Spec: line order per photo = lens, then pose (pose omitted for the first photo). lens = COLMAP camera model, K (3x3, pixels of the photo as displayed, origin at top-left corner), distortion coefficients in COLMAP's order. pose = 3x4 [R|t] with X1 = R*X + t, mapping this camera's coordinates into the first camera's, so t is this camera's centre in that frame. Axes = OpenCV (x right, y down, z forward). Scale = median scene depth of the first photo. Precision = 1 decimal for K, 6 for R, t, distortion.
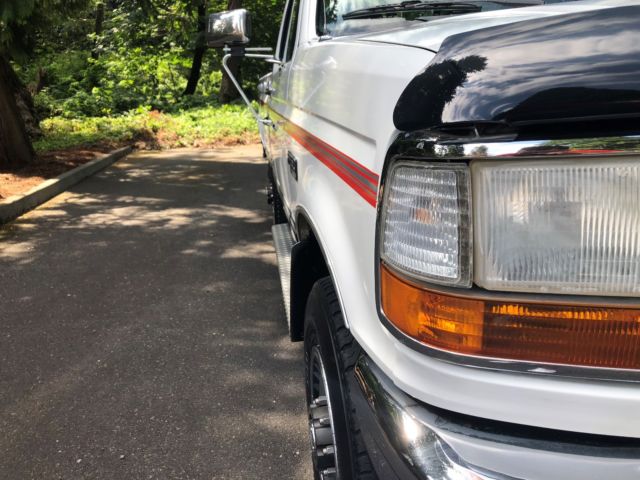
lens RADIAL K [[526.7, 0, 318.8], [0, 526.7, 237.5], [0, 0, 1]] dist [0.017181, 0.006082]
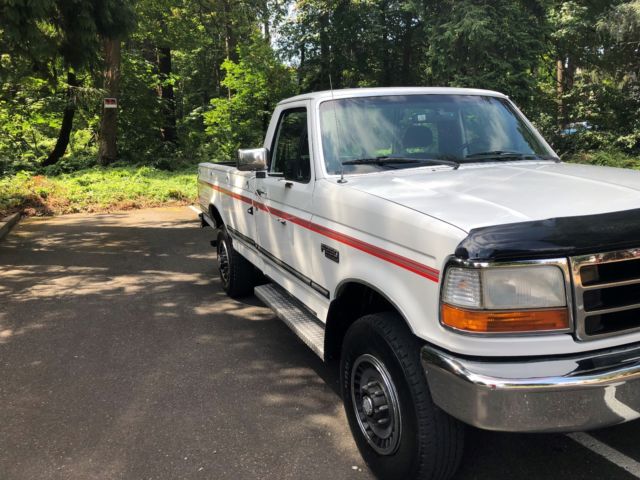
lens RADIAL K [[526.7, 0, 318.8], [0, 526.7, 237.5], [0, 0, 1]] dist [0.017181, 0.006082]
pose [[0.966627, -0.033442, 0.253996, -0.068635], [0.058278, 0.994154, -0.090892, -0.004700], [-0.249472, 0.102661, 0.962925, -0.085716]]
